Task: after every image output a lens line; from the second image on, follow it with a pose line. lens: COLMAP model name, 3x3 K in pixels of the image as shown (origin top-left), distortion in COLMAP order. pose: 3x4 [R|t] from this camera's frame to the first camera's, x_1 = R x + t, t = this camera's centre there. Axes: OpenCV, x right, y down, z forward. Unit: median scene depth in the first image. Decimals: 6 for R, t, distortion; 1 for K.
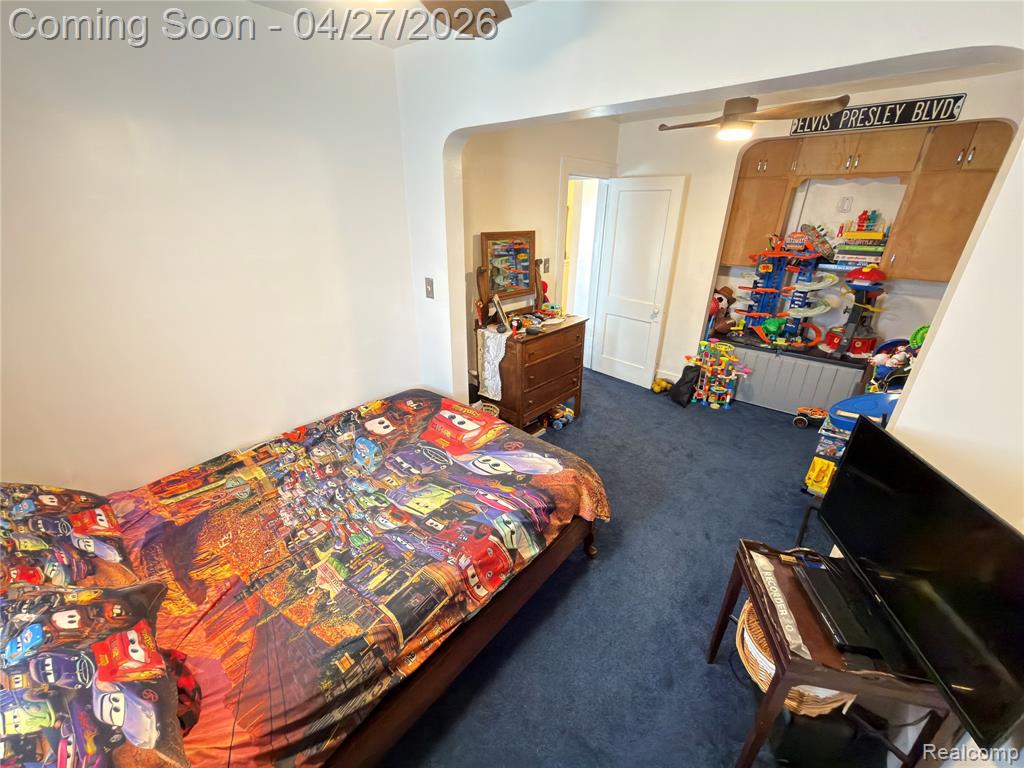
lens RADIAL K [[408.0, 0, 509.8], [0, 408.0, 386.2], [0, 0, 1]] dist [0.000950, 0.000055]
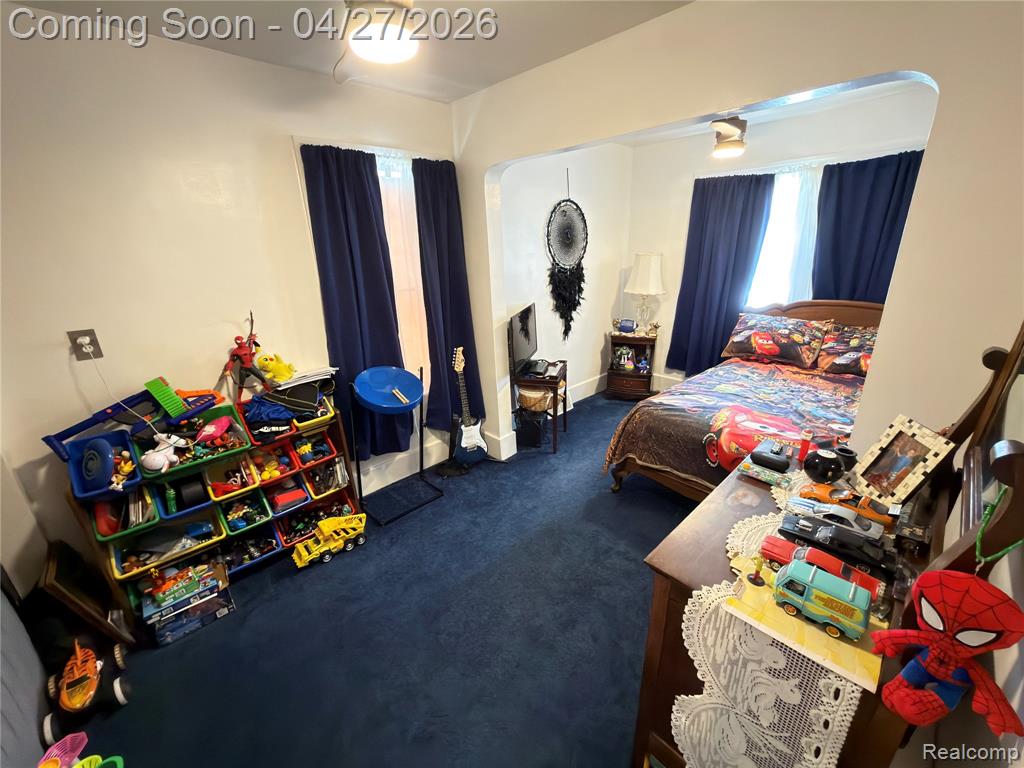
lens RADIAL K [[408.0, 0, 513.2], [0, 408.0, 385.9], [0, 0, 1]] dist [0.000950, 0.000055]
pose [[-0.994789, -0.021100, 0.099743, 0.449016], [0.052145, 0.735386, 0.675639, -0.791808], [-0.087606, 0.677320, -0.730454, 2.014737]]
